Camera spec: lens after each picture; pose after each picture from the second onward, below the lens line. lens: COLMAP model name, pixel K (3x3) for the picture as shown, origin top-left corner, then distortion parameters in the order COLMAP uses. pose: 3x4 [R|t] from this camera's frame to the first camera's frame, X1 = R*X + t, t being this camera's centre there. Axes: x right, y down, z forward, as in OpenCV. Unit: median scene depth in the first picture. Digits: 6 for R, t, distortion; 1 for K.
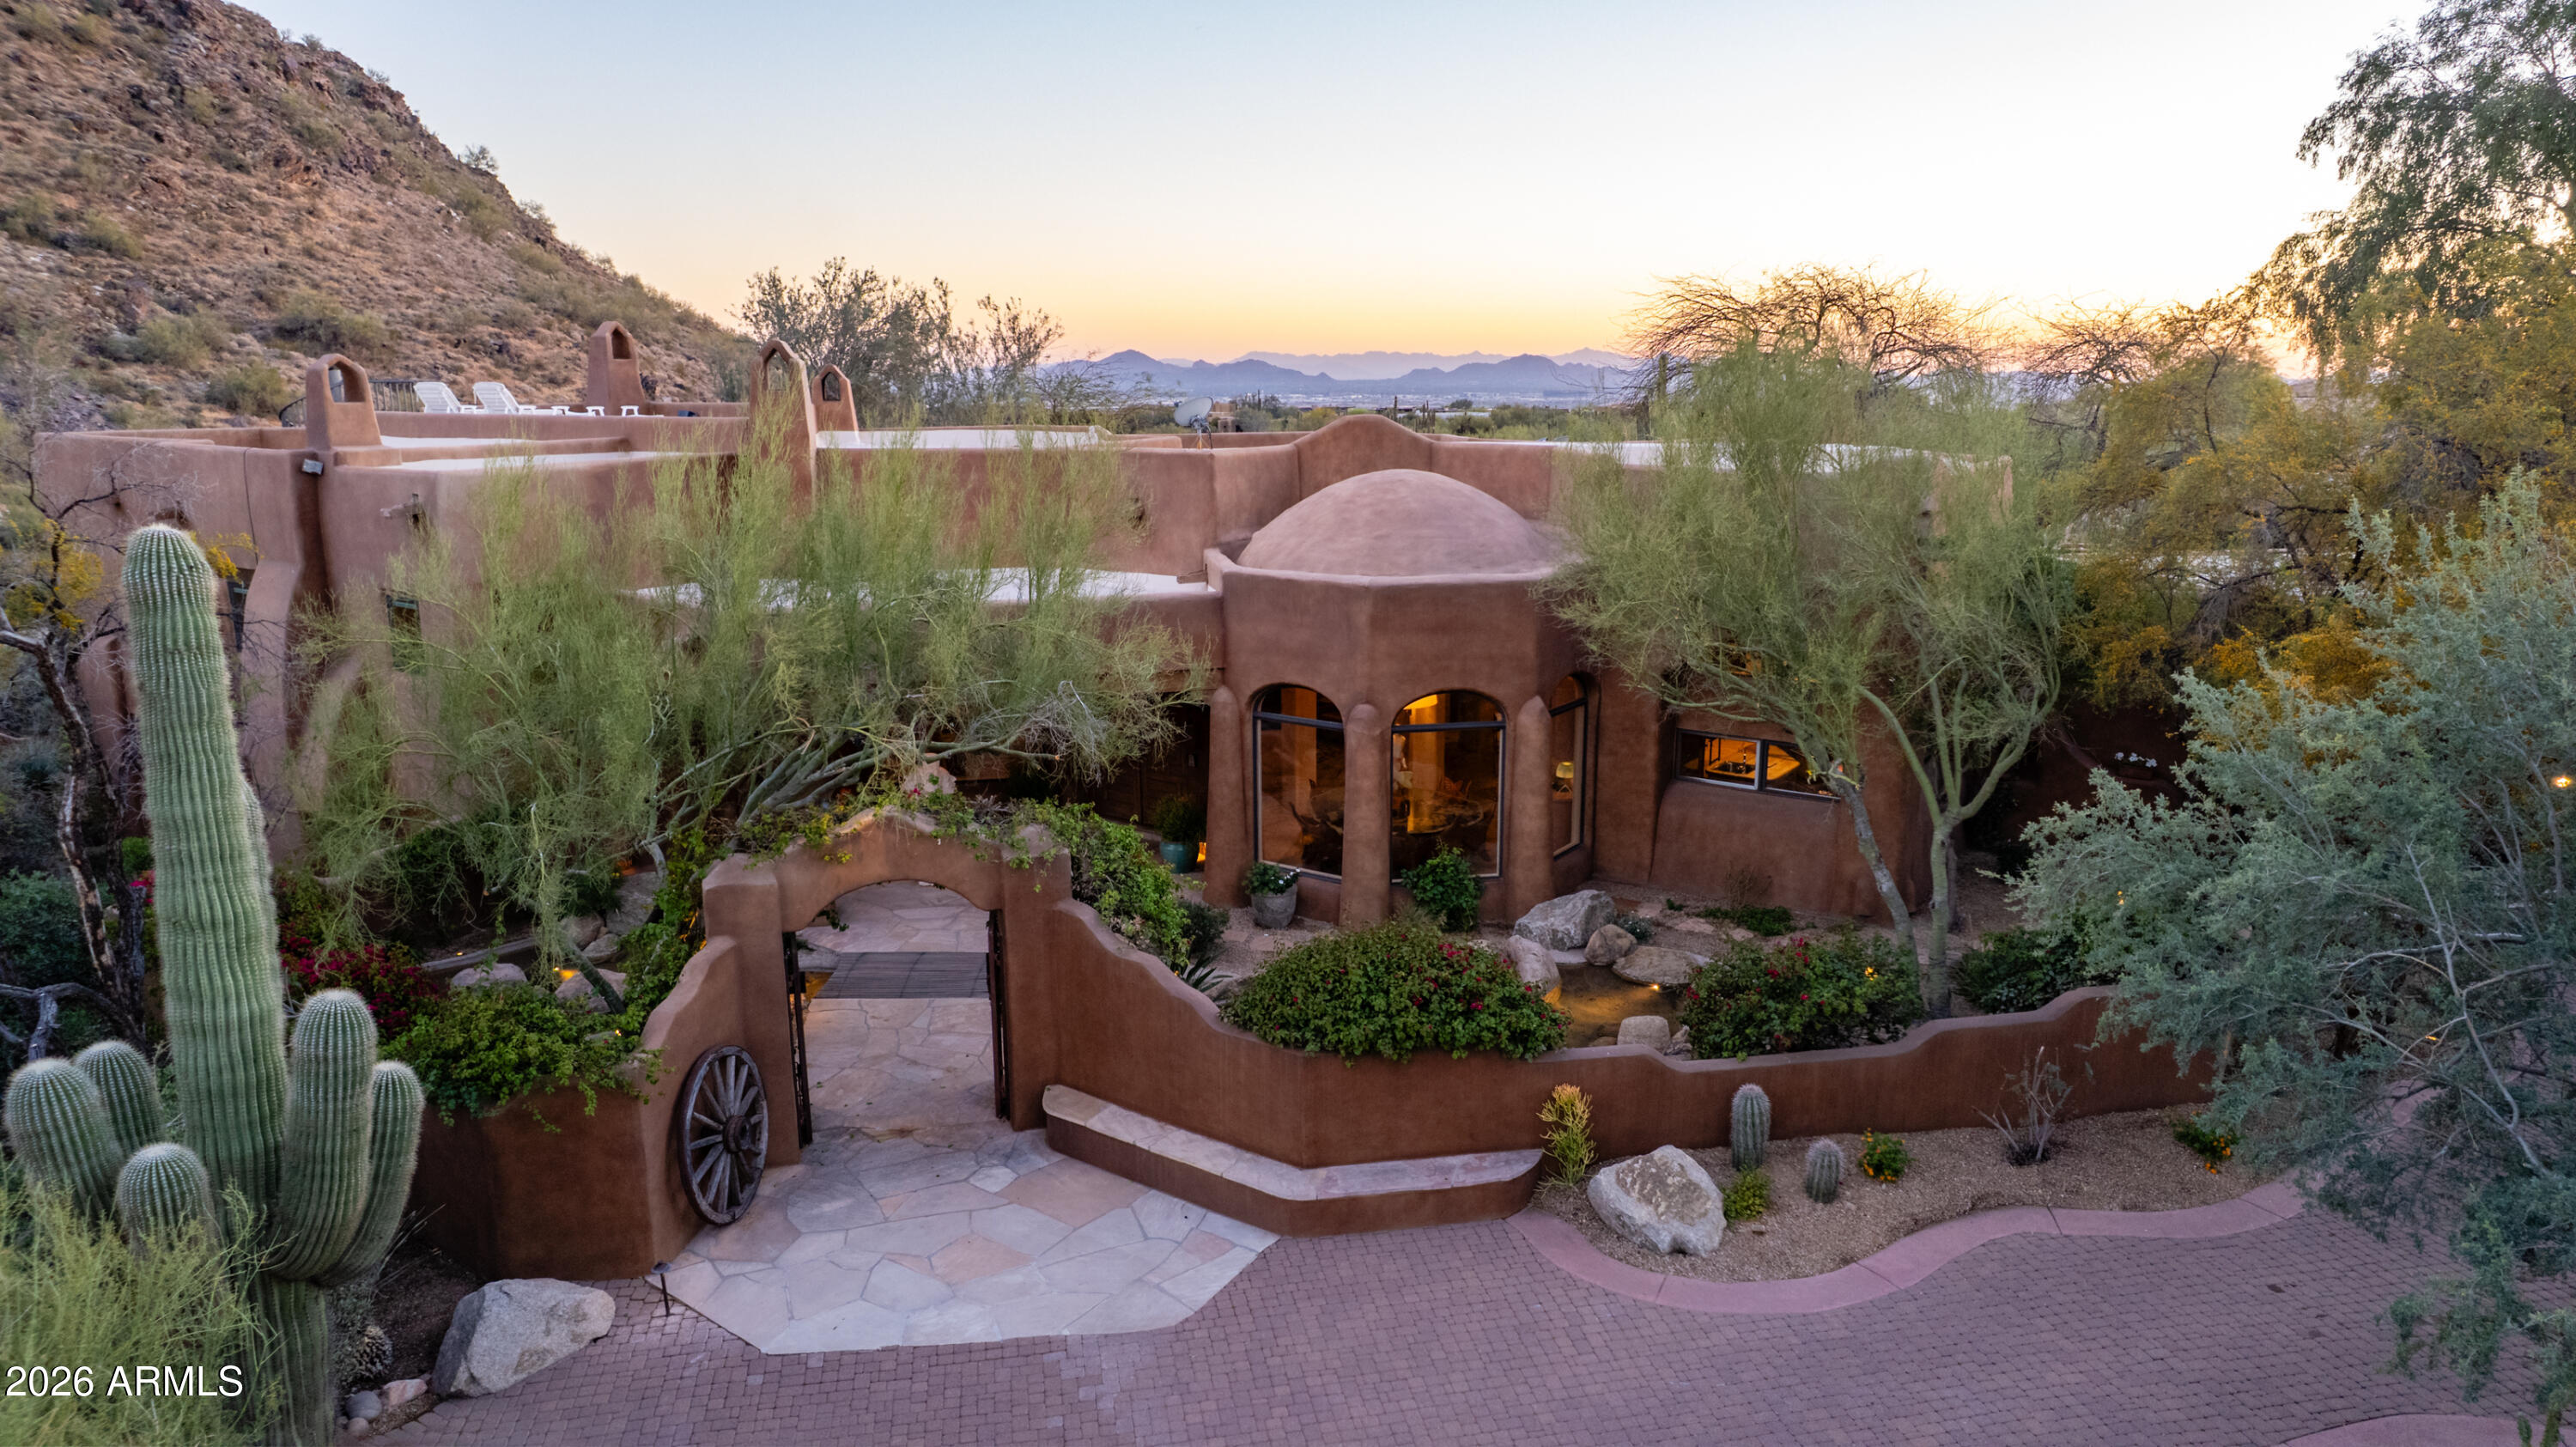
lens RADIAL K [[1650.5, 0, 1280.3], [0, 1650.5, 704.0], [0, 0, 1]] dist [-0.026660, 0.041400]
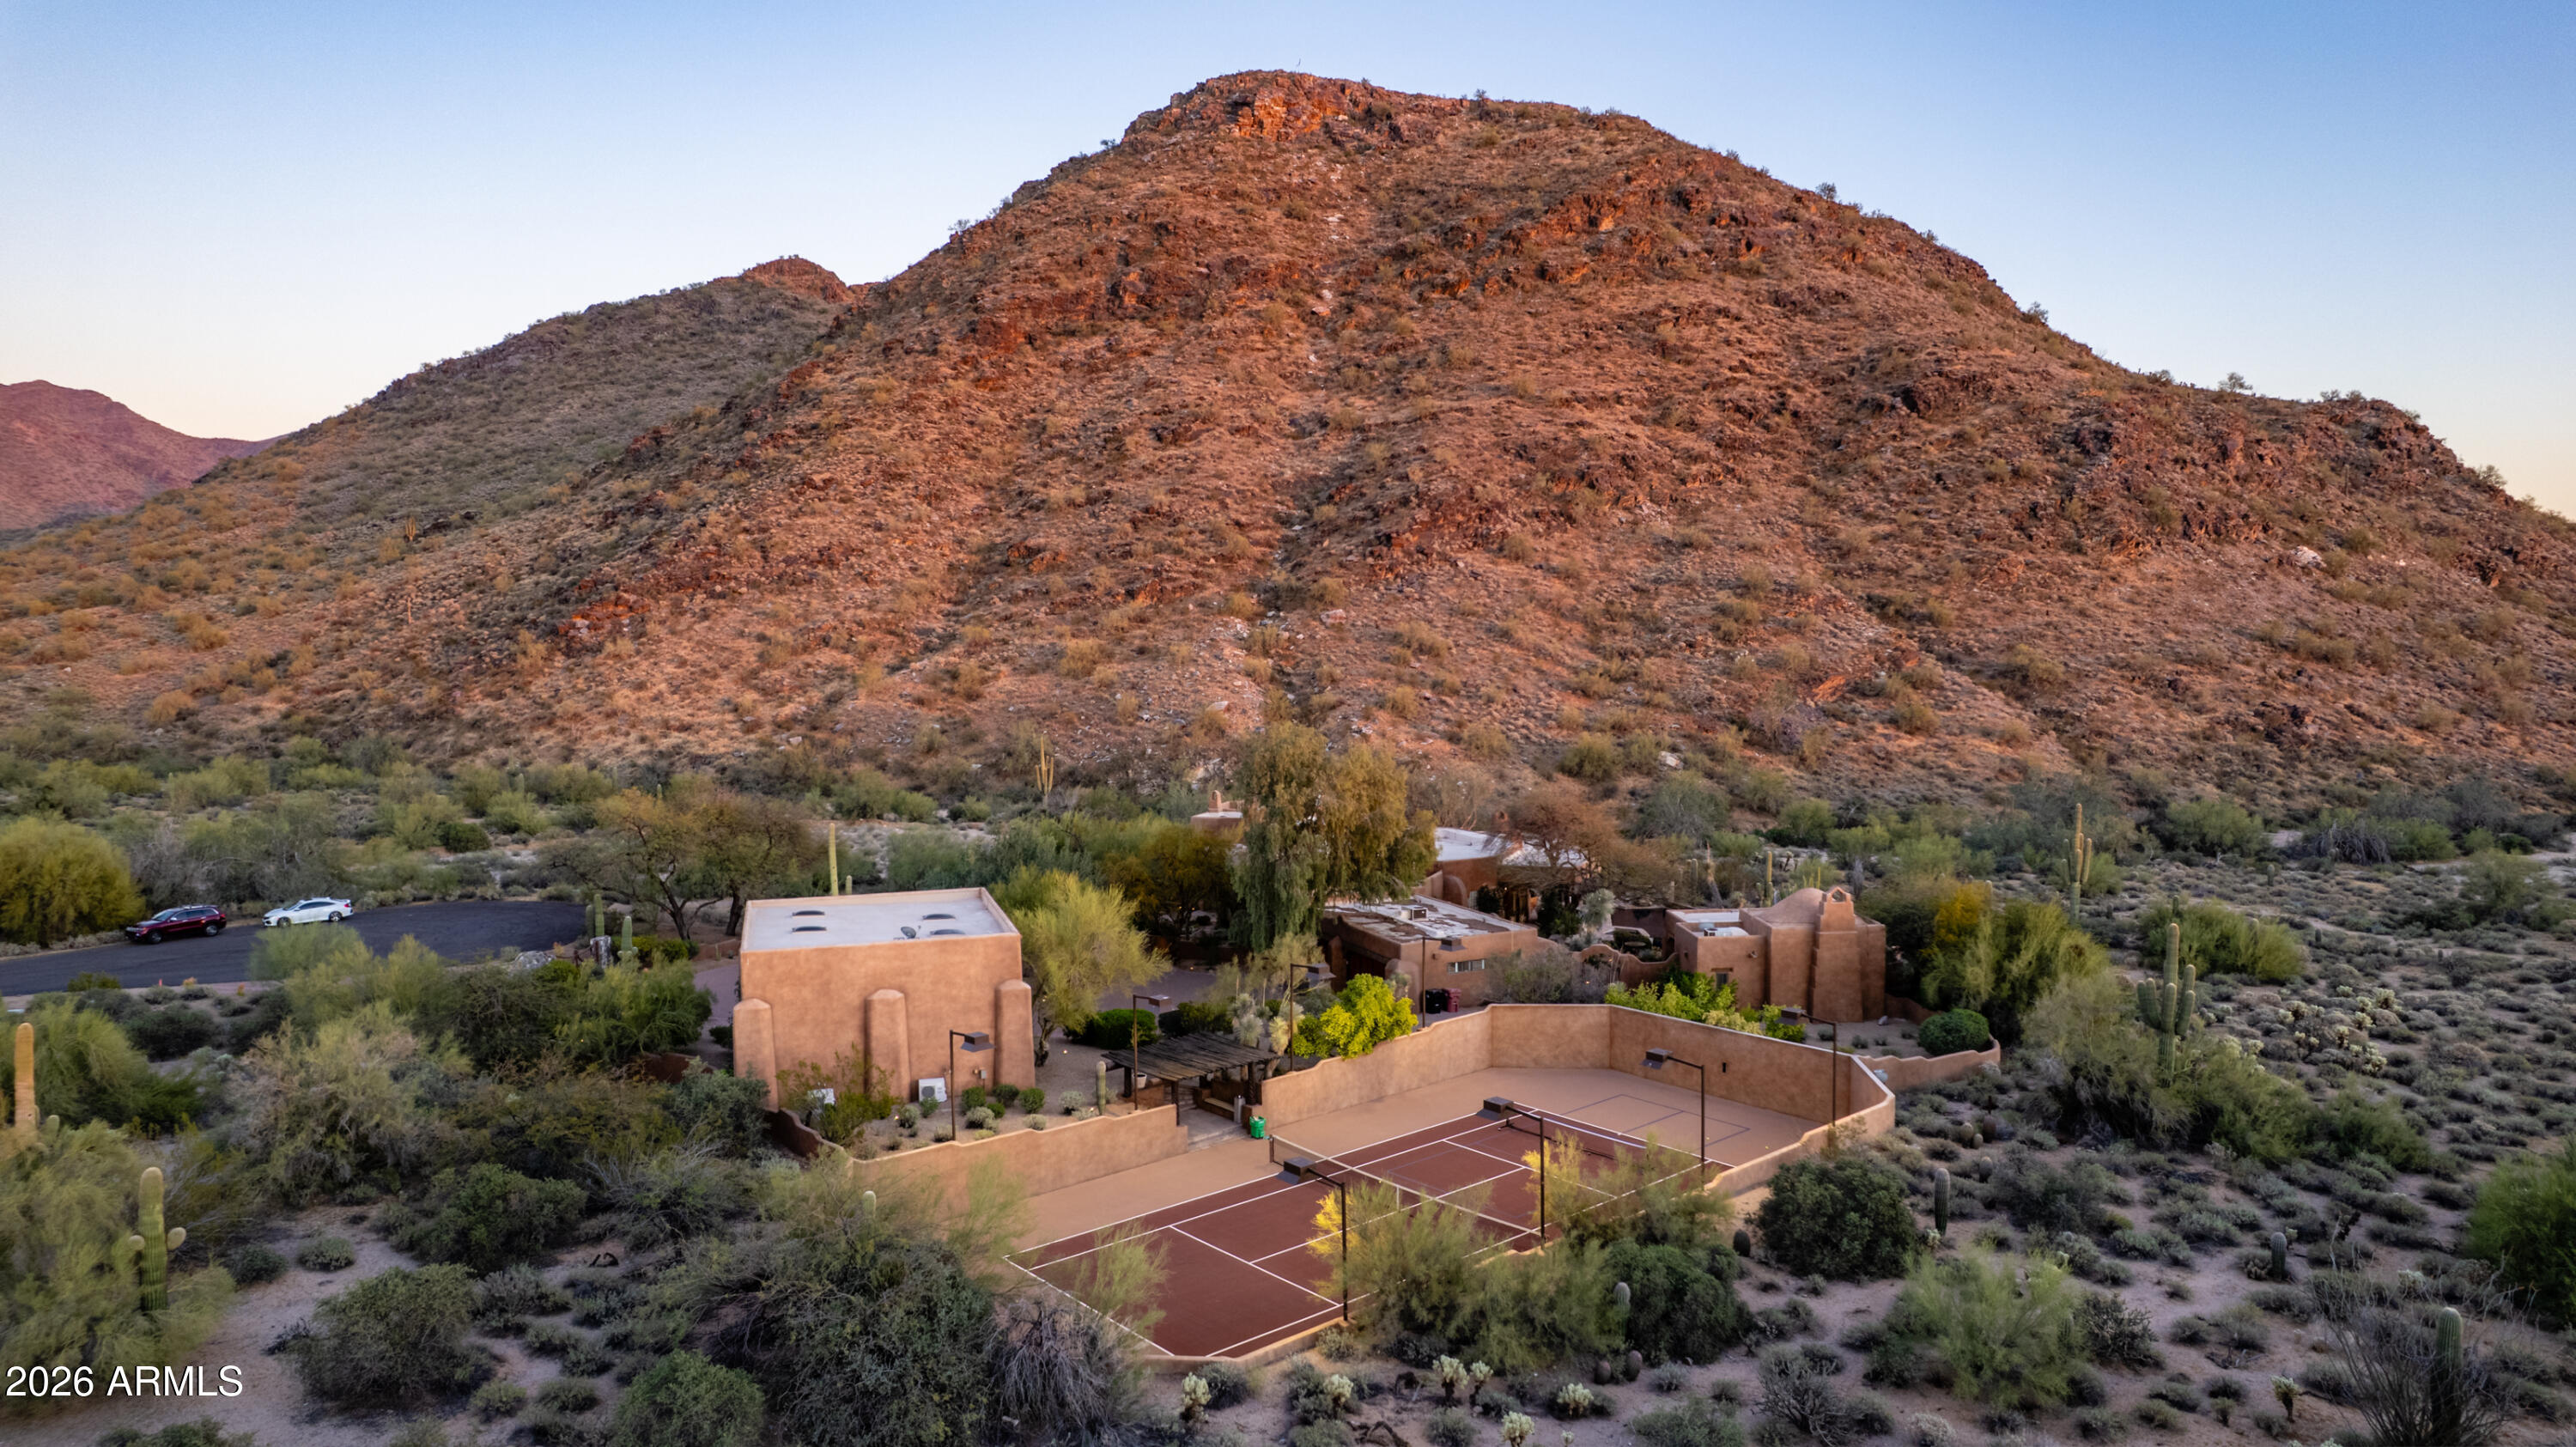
lens RADIAL K [[1658.6, 0, 1305.0], [0, 1658.6, 717.3], [0, 0, 1]] dist [-0.079492, 0.073720]
pose [[0.270945, 0.065520, -0.960362, 0.612016], [-0.185130, 0.982603, 0.014807, -0.079030], [0.944625, 0.173780, 0.278361, -0.029529]]
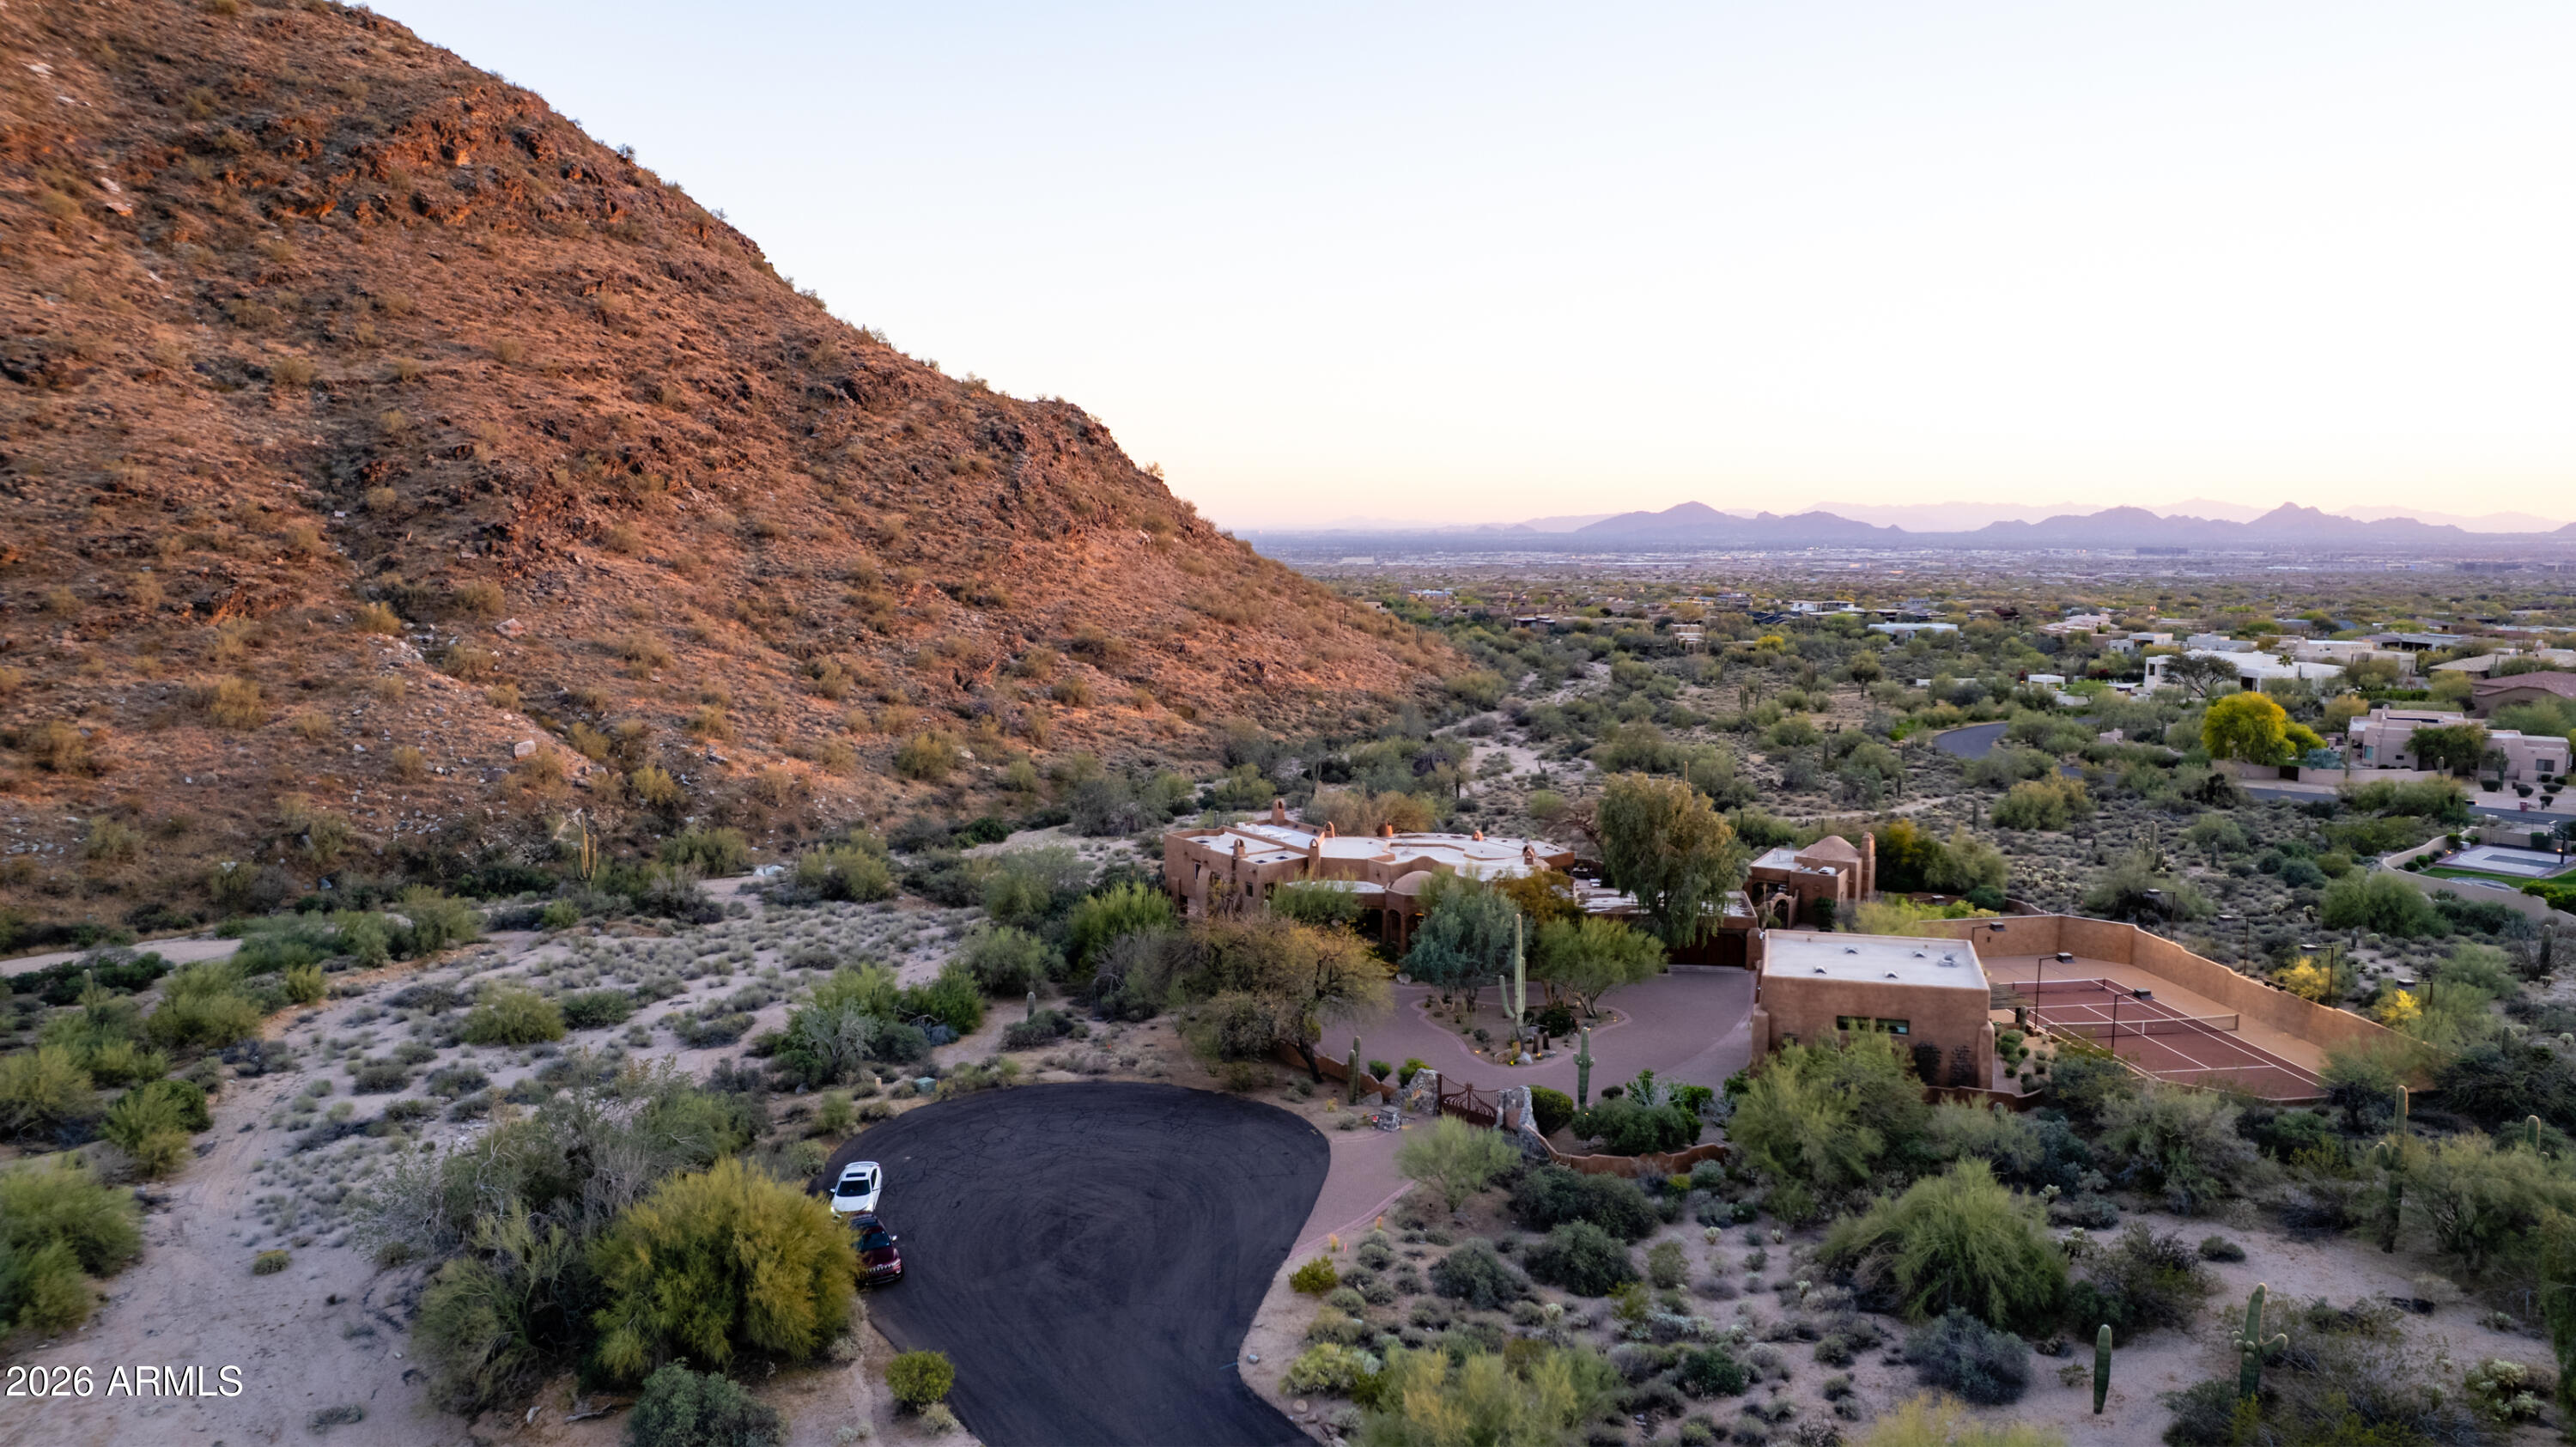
lens RADIAL K [[1651.6, 0, 1301.5], [0, 1651.6, 724.2], [0, 0, 1]] dist [-0.074422, 0.073130]
pose [[0.949077, 0.040174, -0.312471, 0.187665], [-0.063604, 0.995846, -0.065153, -0.033438], [0.308556, 0.081710, 0.947690, -0.588368]]
